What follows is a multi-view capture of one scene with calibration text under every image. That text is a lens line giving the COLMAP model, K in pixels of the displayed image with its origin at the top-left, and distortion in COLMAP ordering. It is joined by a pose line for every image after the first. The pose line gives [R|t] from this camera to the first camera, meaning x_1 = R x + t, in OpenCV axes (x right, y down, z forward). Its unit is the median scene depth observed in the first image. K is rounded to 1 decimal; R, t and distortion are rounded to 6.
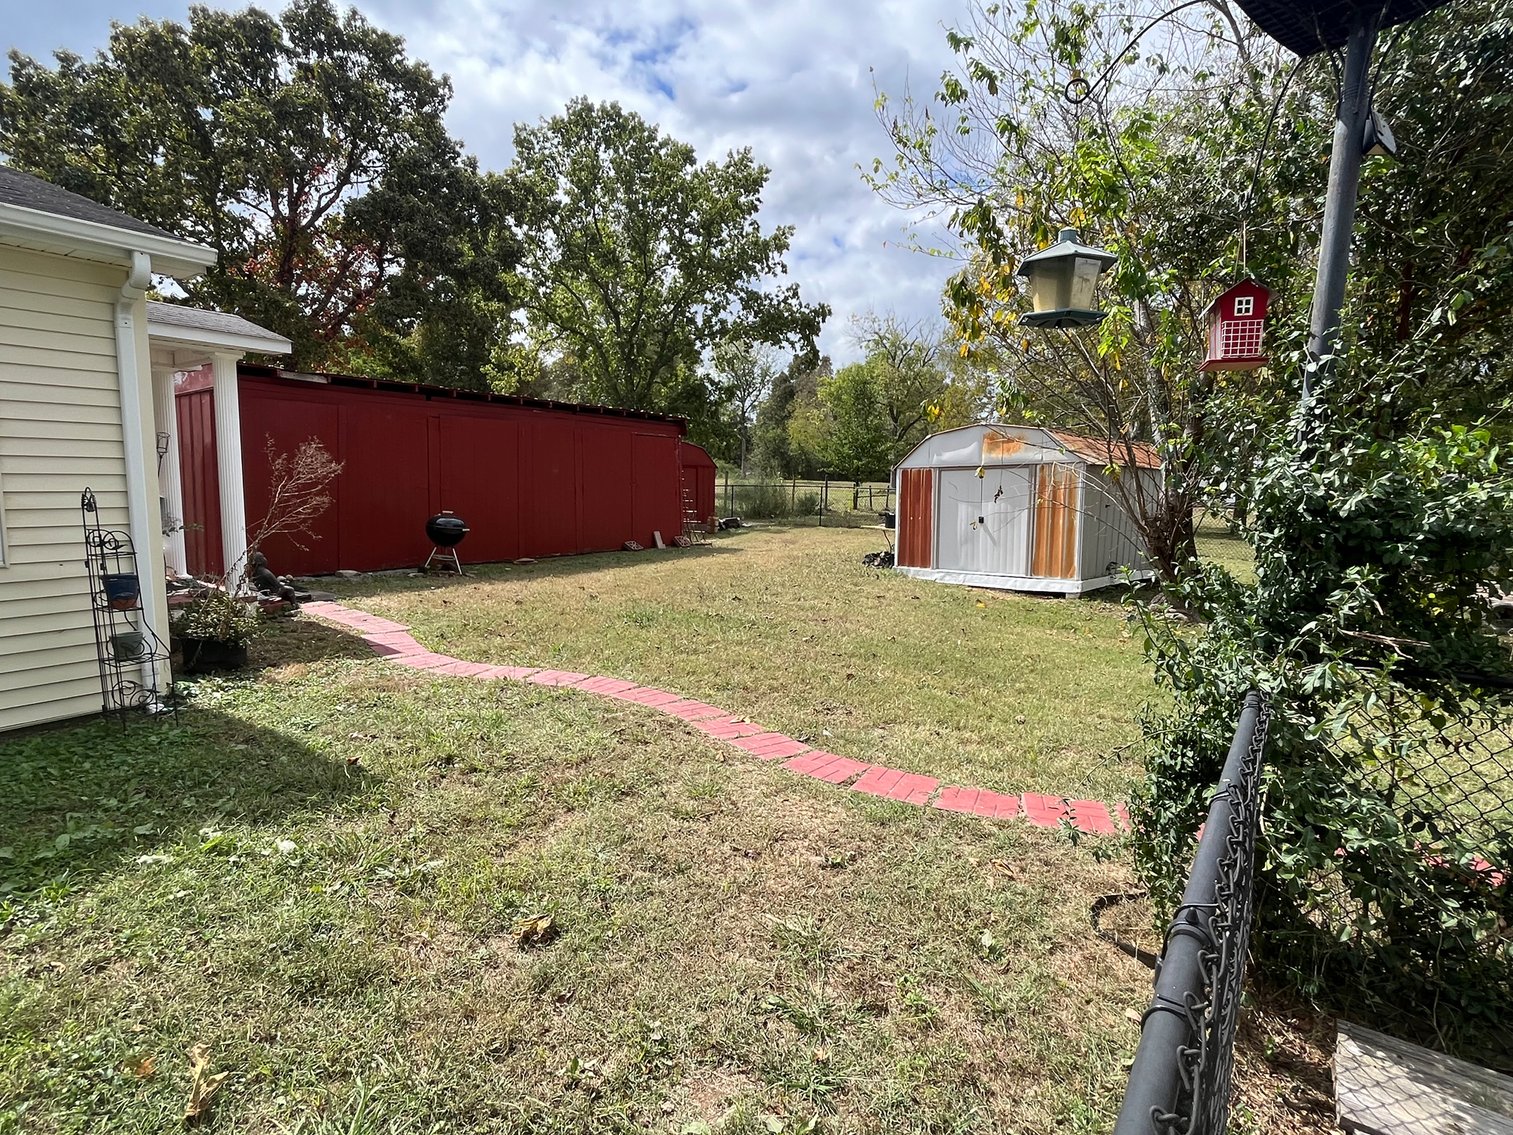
lens RADIAL K [[791.1, 0, 756.5], [0, 791.1, 567.5], [0, 0, 1]] dist [-0.002015, -0.000538]
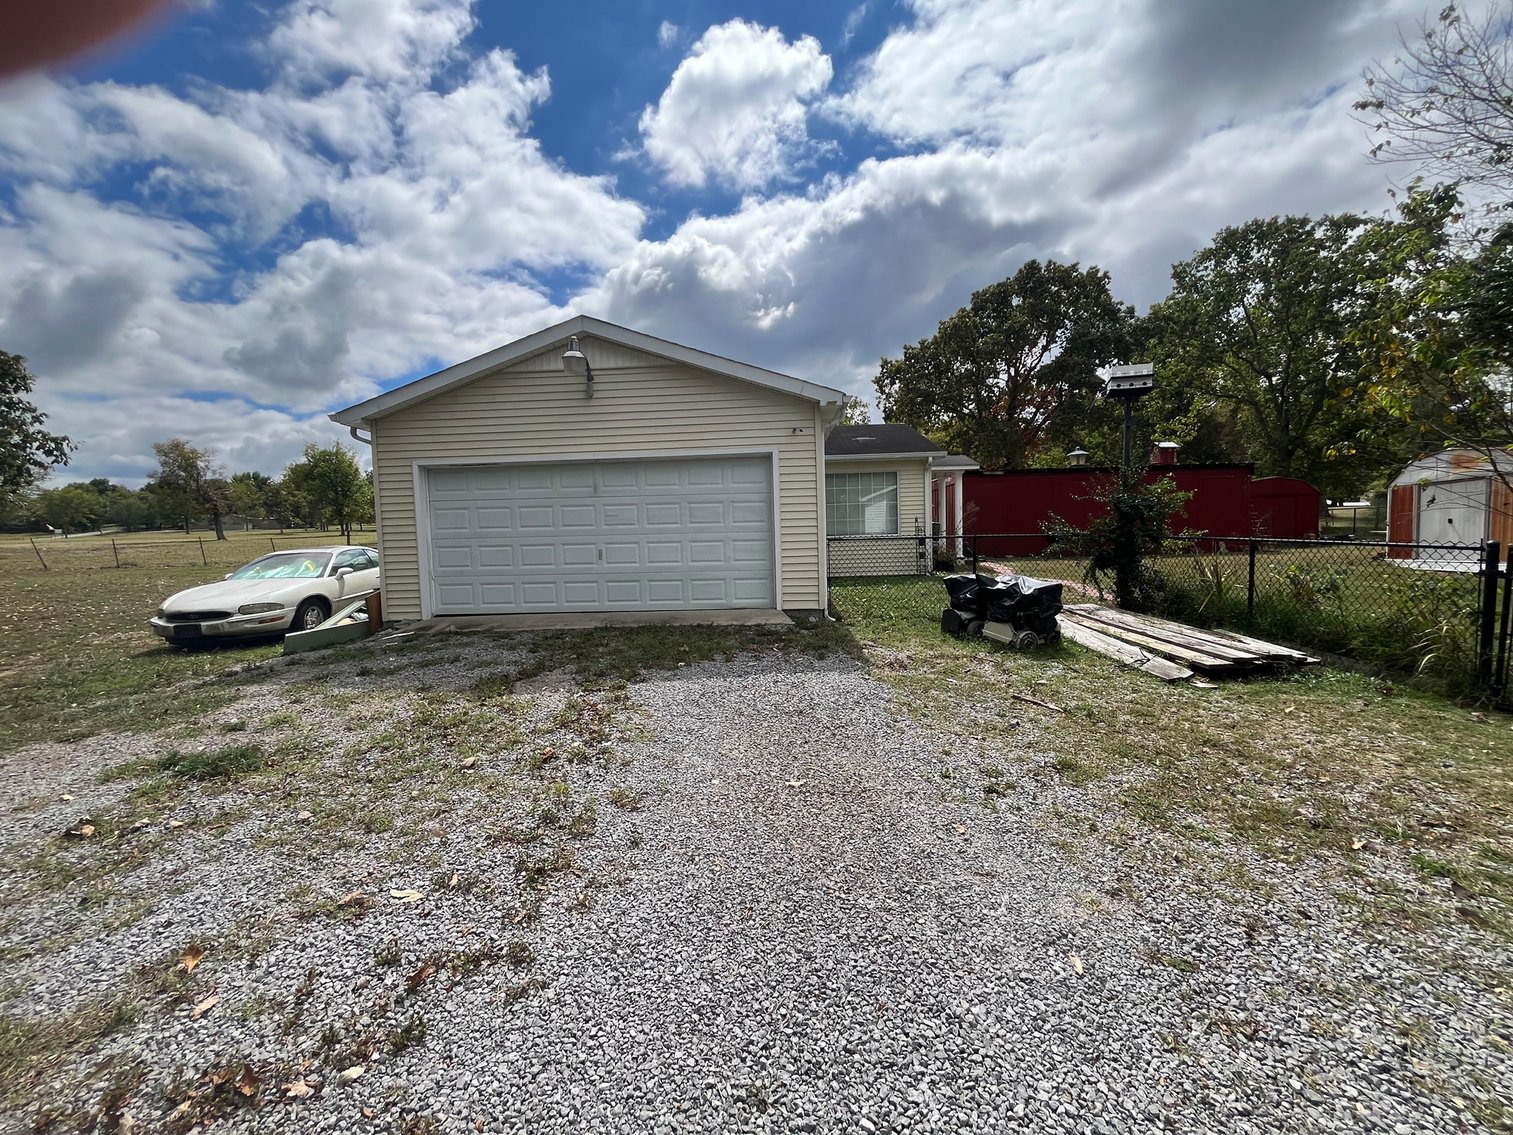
lens RADIAL K [[604.6, 0, 756.5], [0, 604.6, 567.5], [0, 0, 1]] dist [0.000081, 0.000004]
pose [[0.563394, 0.018870, -0.825973, 0.265986], [-0.051132, 0.998619, -0.012062, 0.050874], [0.824605, 0.049029, 0.563580, -0.299106]]
